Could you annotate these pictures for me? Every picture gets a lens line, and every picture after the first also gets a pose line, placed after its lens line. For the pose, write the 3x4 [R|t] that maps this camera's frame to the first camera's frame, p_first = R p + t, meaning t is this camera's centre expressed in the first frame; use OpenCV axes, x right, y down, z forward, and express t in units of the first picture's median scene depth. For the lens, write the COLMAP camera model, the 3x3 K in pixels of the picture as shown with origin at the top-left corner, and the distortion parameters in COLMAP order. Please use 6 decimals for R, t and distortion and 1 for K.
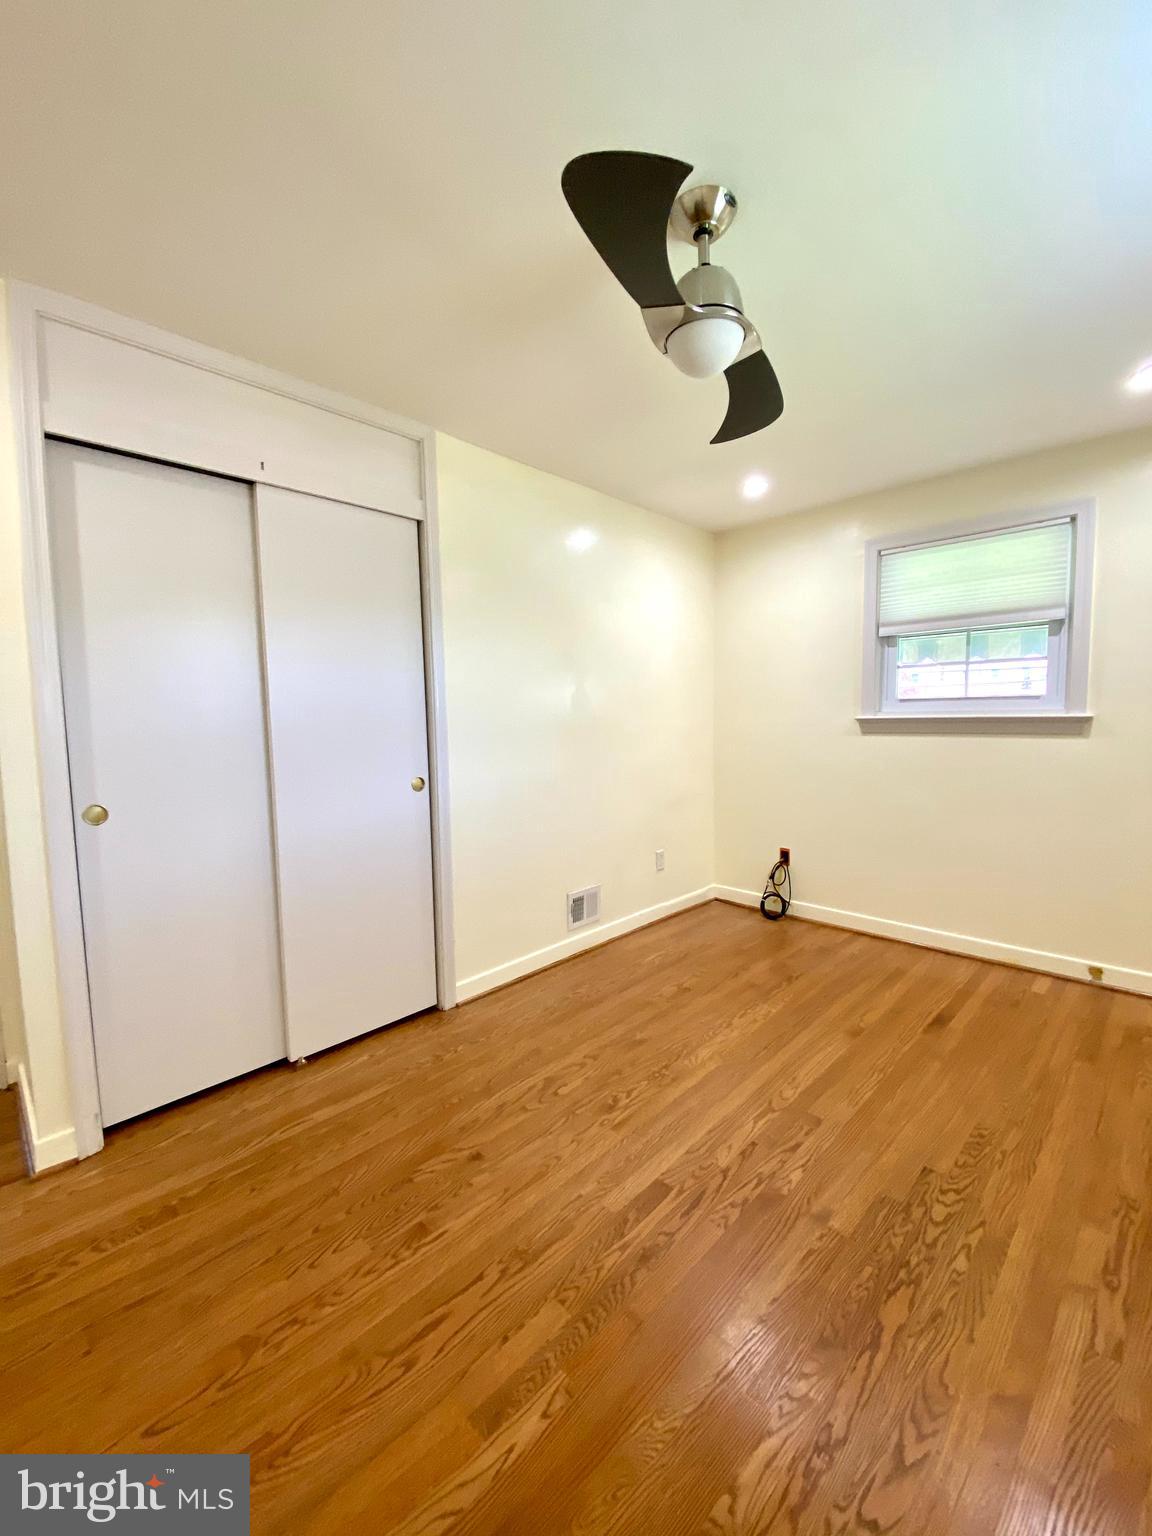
lens RADIAL K [[624.5, 0, 577.5], [0, 624.5, 769.9], [0, 0, 1]] dist [0.025511, -0.023520]
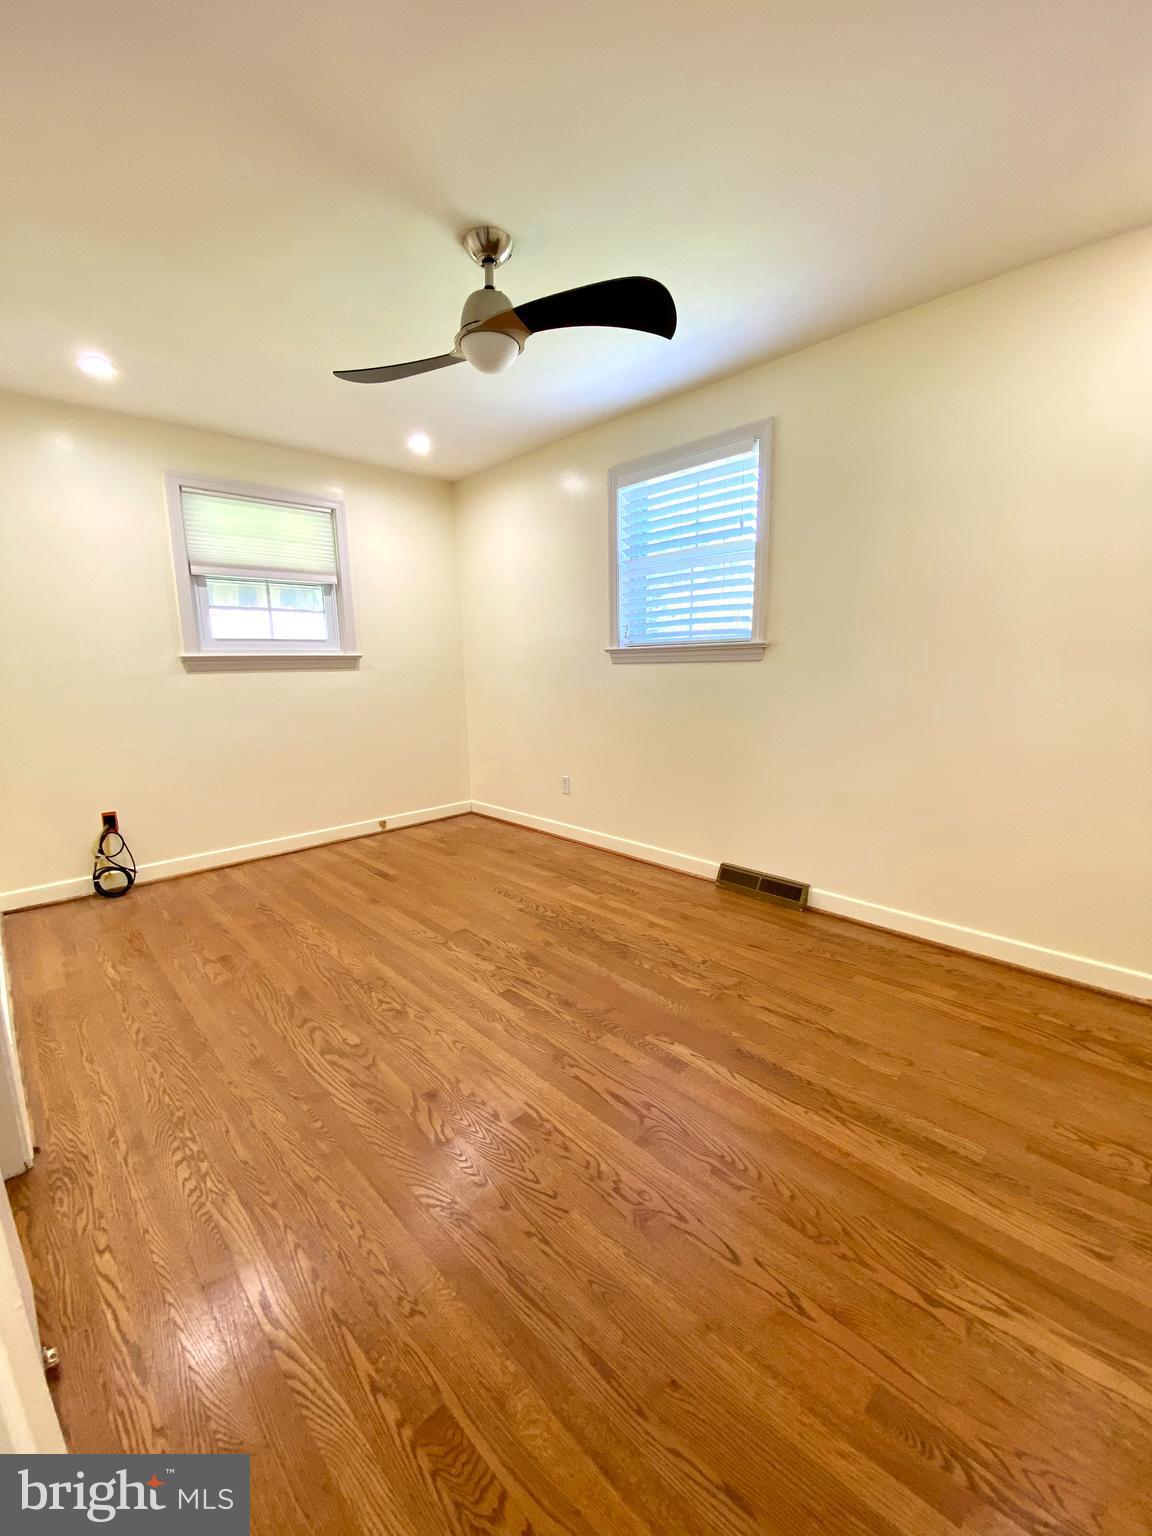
lens RADIAL K [[624.5, 0, 577.5], [0, 624.5, 769.9], [0, 0, 1]] dist [0.025511, -0.023520]
pose [[0.029802, -0.158175, 0.986961, -0.706144], [0.106190, 0.982313, 0.154224, 0.007260], [-0.993899, 0.100209, 0.046072, 0.480063]]
